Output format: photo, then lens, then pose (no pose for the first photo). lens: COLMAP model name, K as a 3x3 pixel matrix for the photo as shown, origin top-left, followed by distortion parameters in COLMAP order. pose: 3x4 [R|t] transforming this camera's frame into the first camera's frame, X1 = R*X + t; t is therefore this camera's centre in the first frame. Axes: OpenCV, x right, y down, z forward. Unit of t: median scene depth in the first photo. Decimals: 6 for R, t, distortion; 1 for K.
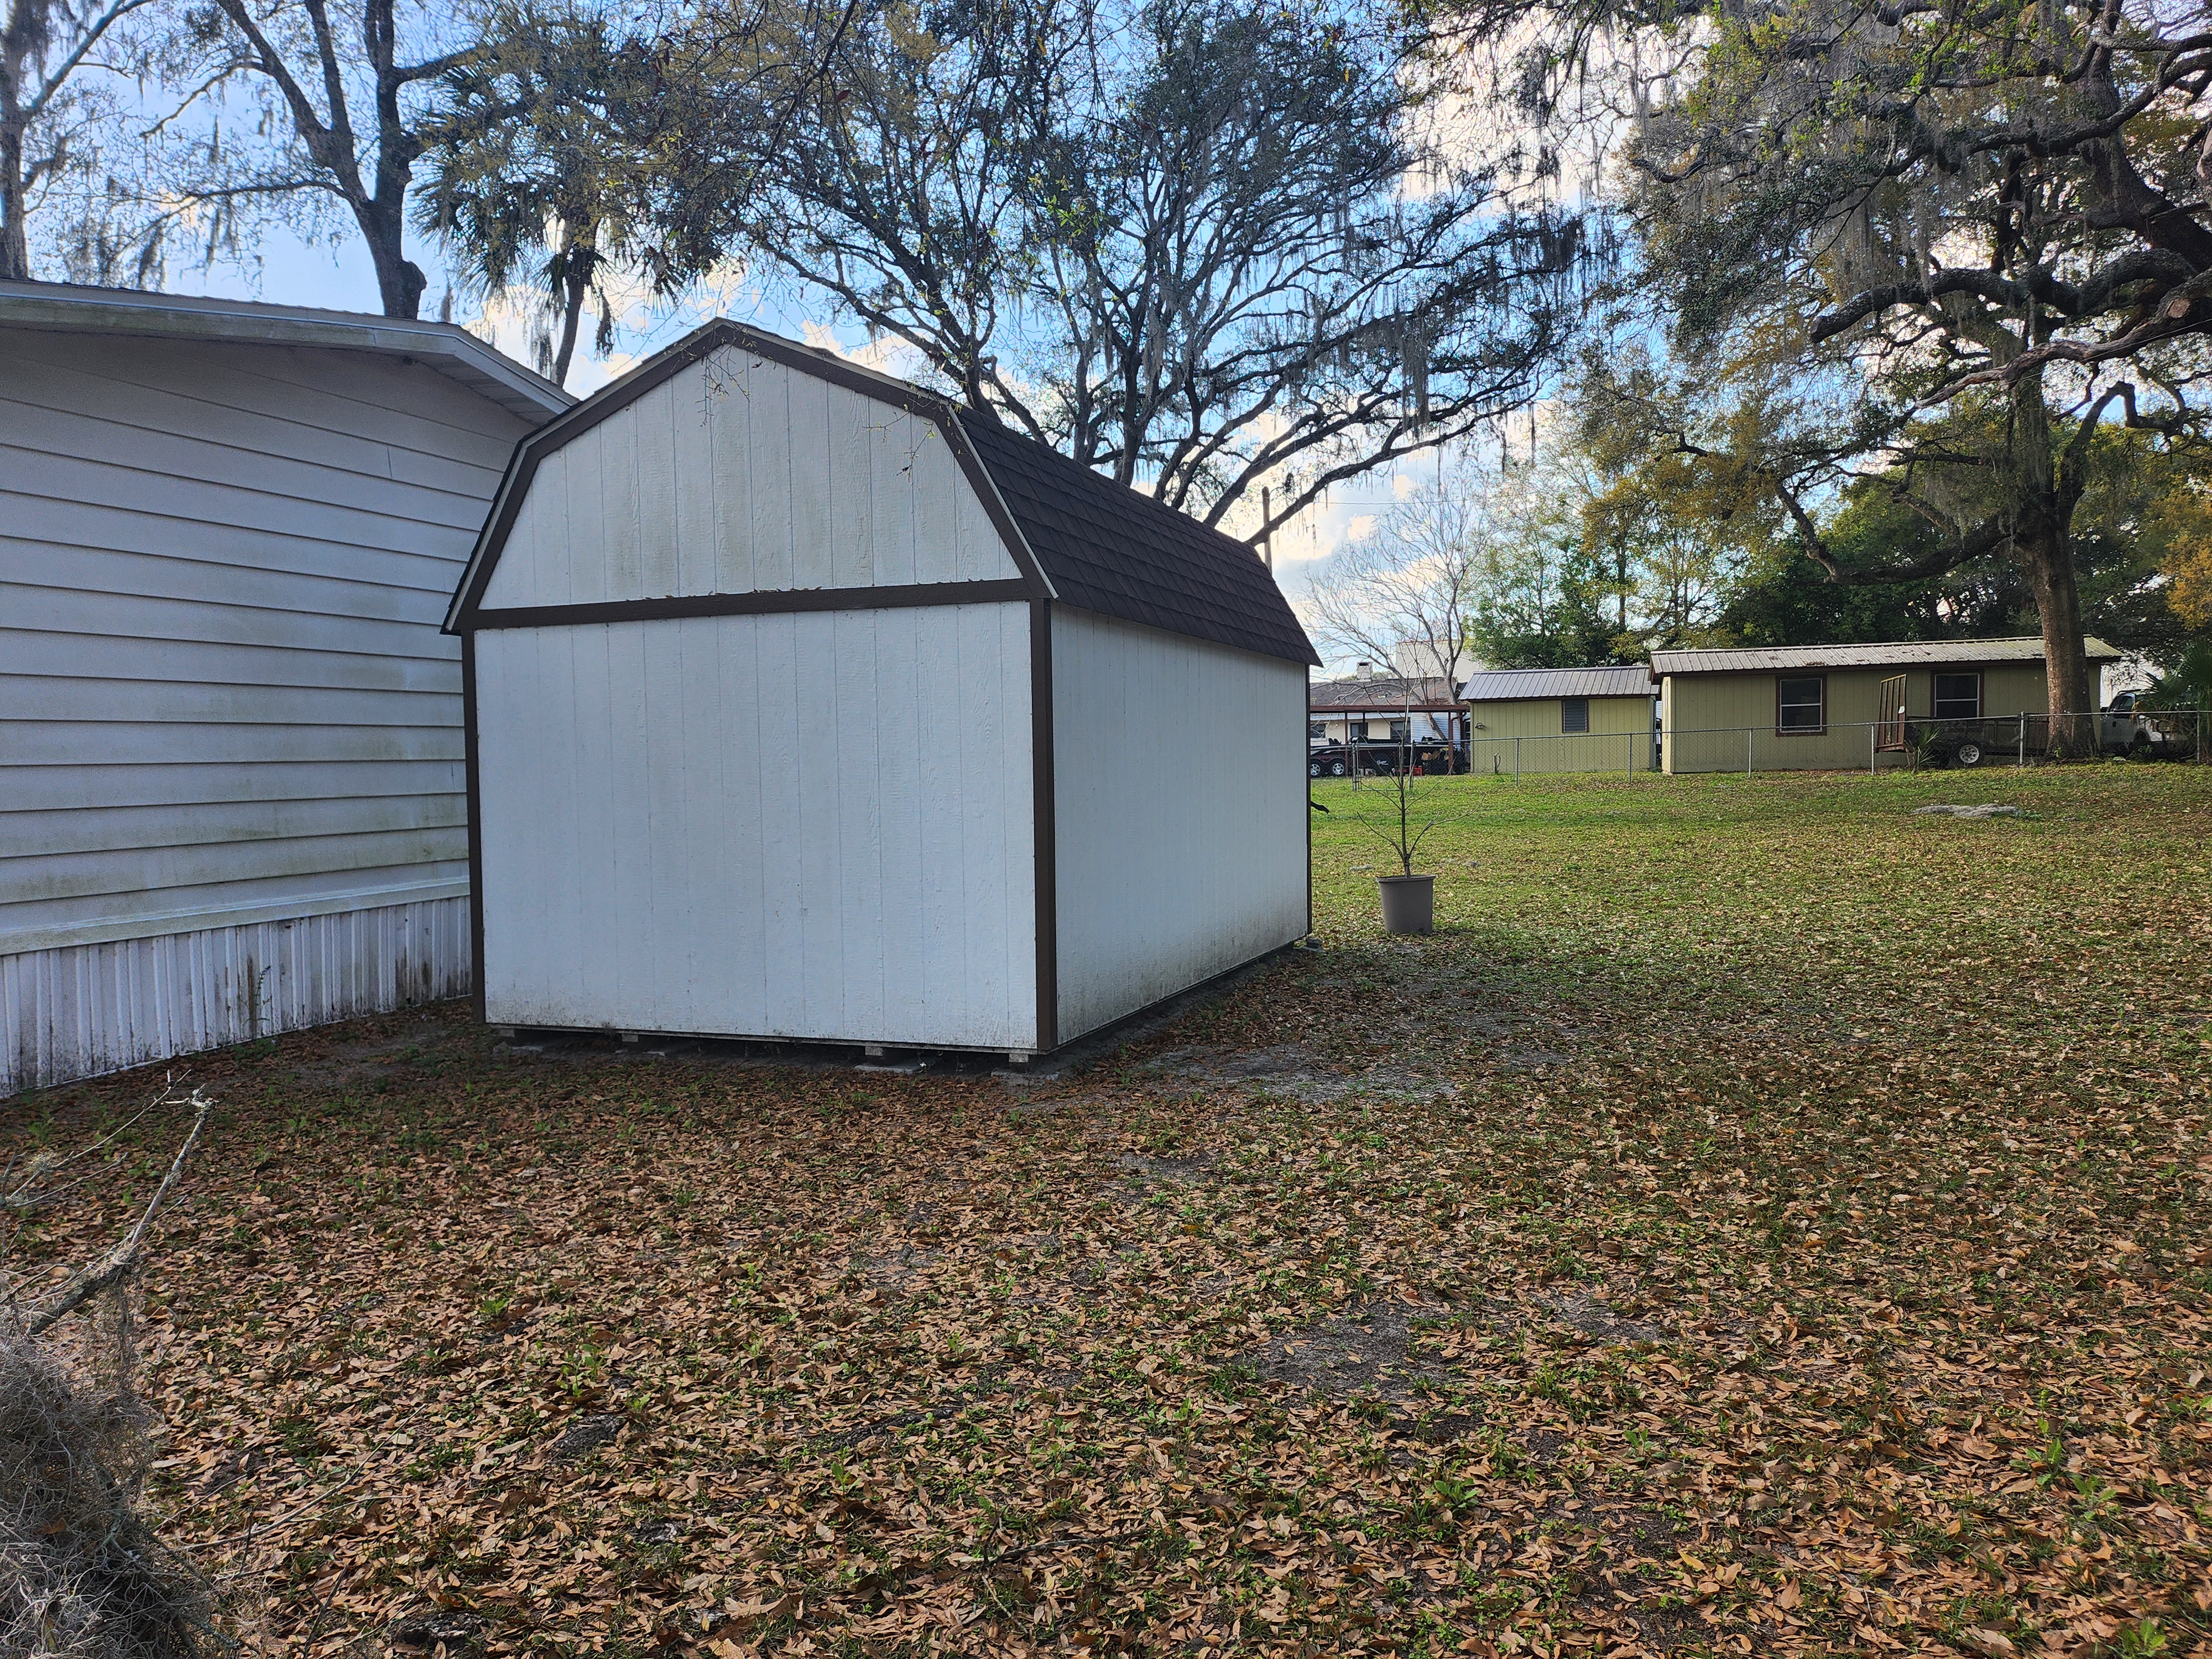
lens RADIAL K [[1545.5, 0, 1111.4], [0, 1545.5, 834.2], [0, 0, 1]] dist [0.076798, -0.097269]
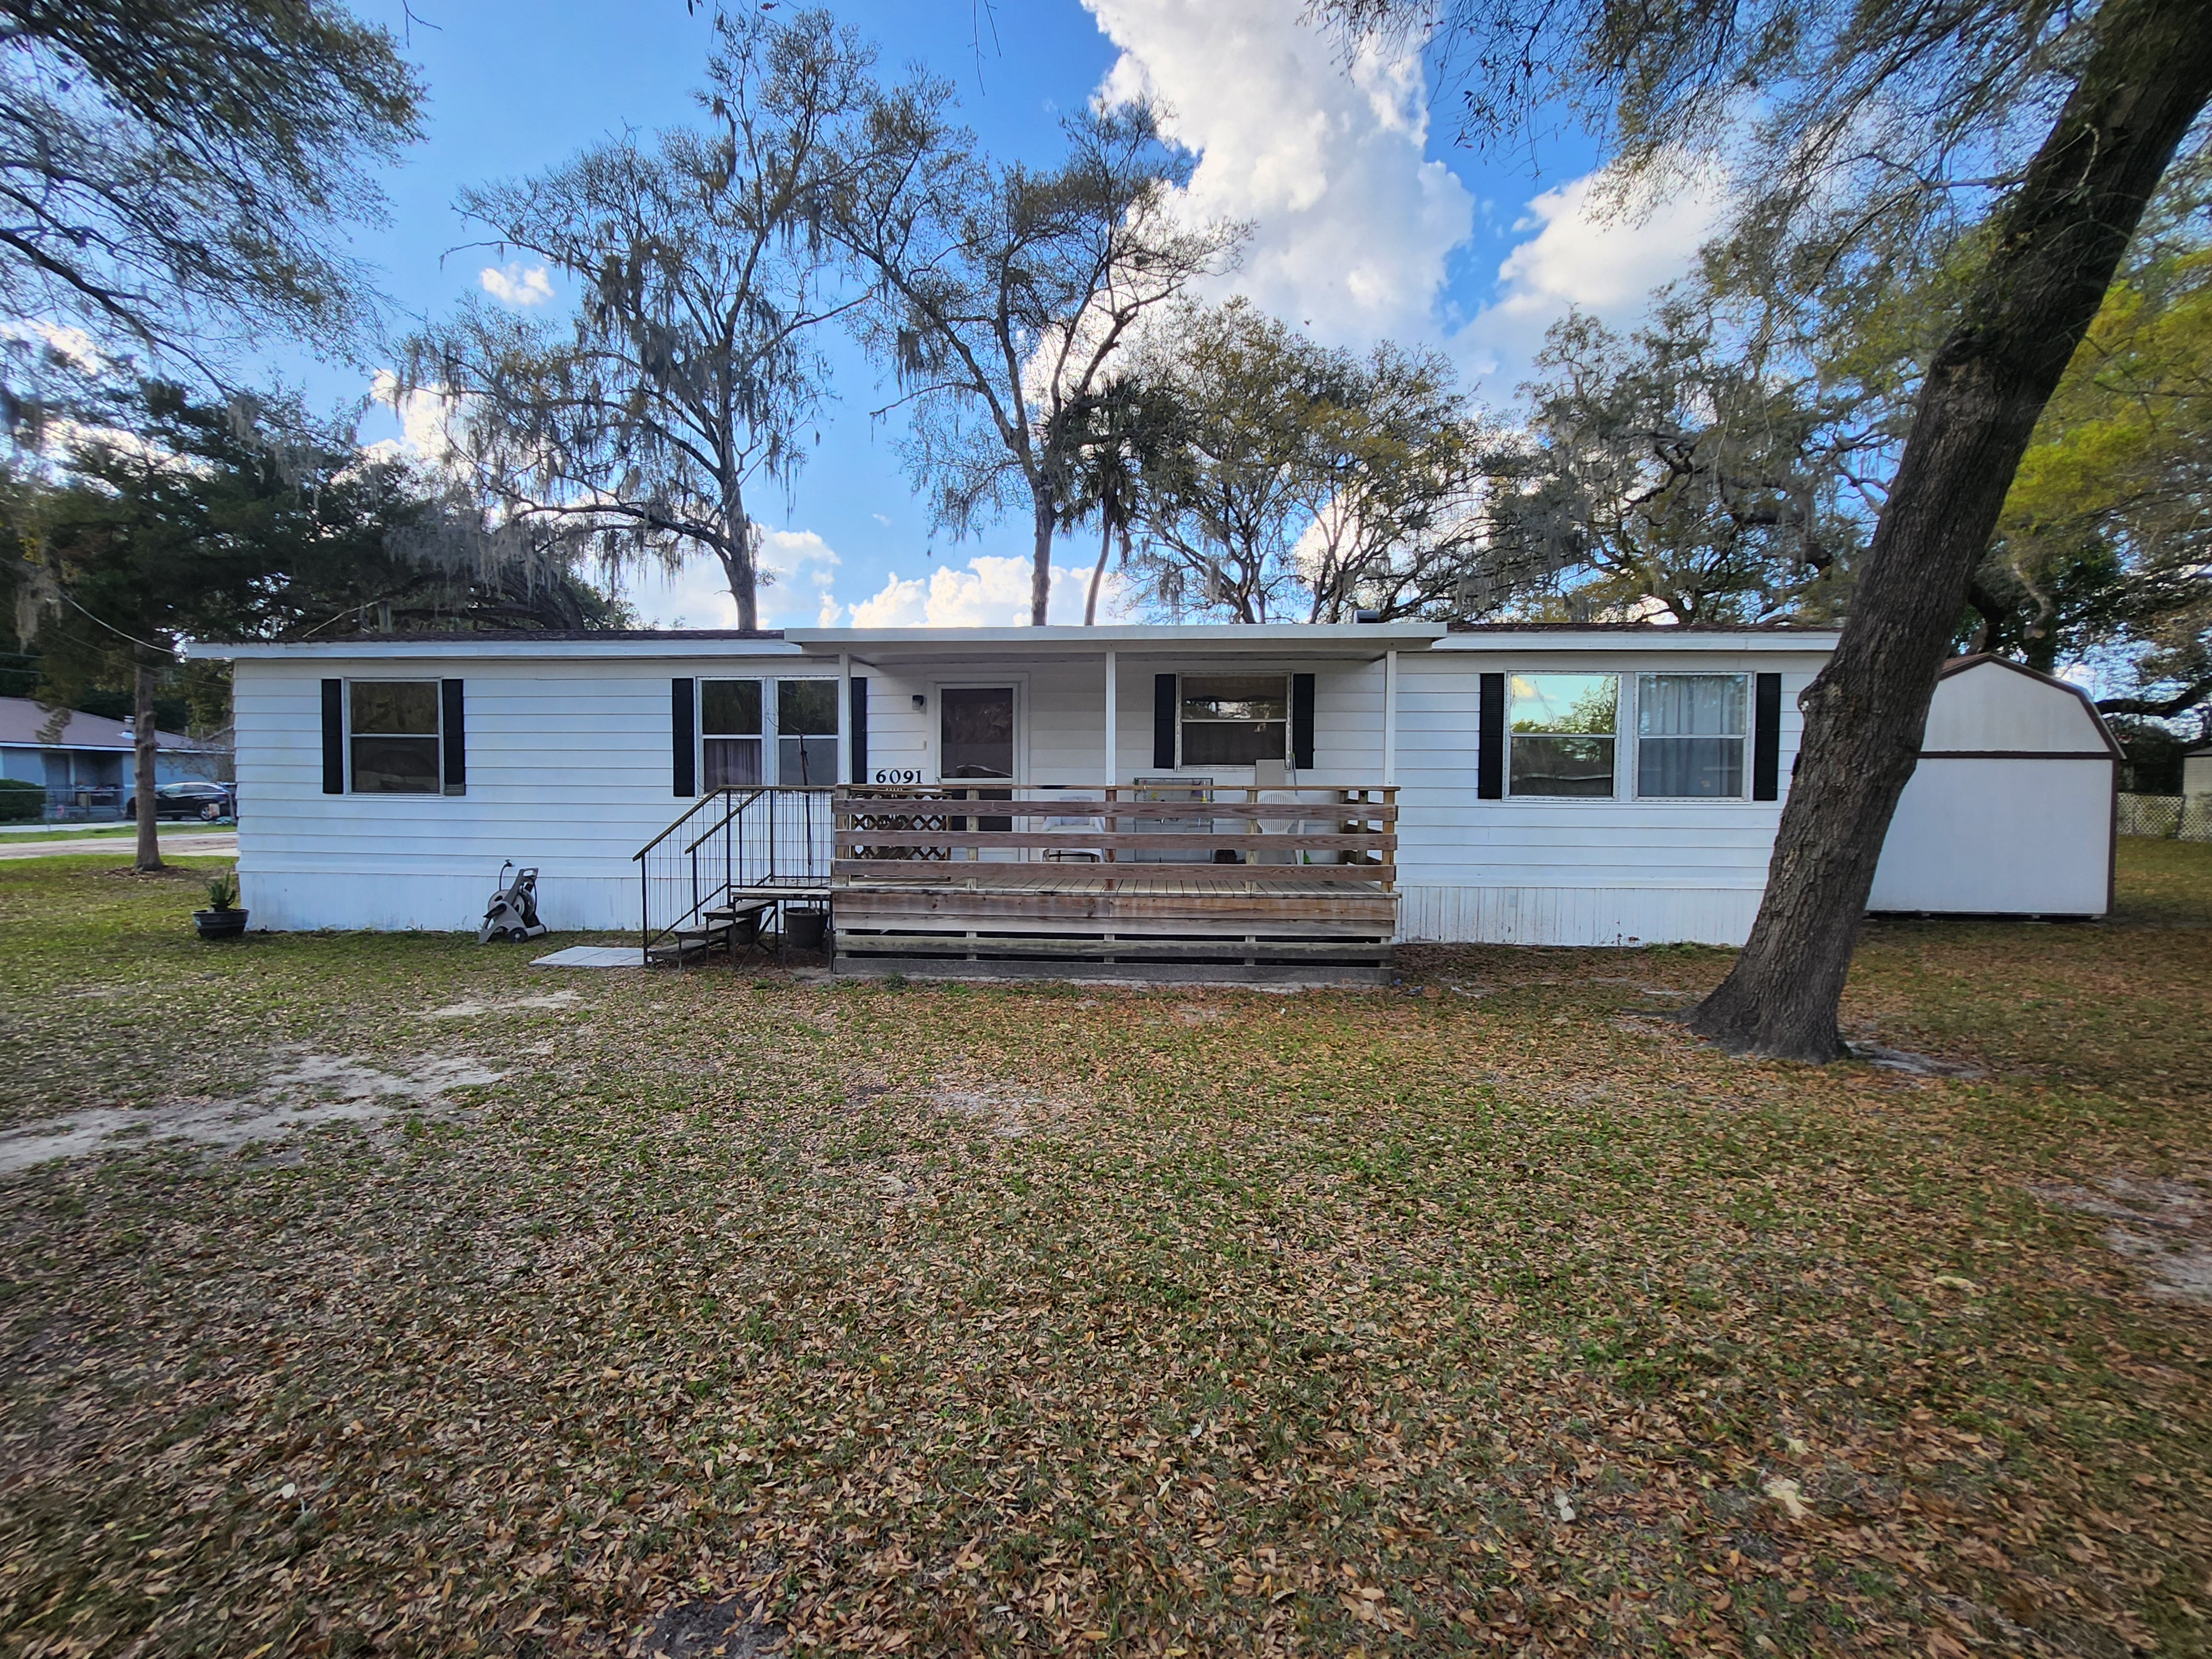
lens RADIAL K [[1025.7, 0, 1098.4], [0, 1025.7, 824.2], [0, 0, 1]] dist [-0.038714, 0.015995]
pose [[0.972095, 0.017600, 0.233927, -2.072591], [-0.013497, 0.999726, -0.019127, 0.030390], [-0.234200, 0.015436, 0.972066, -0.337541]]
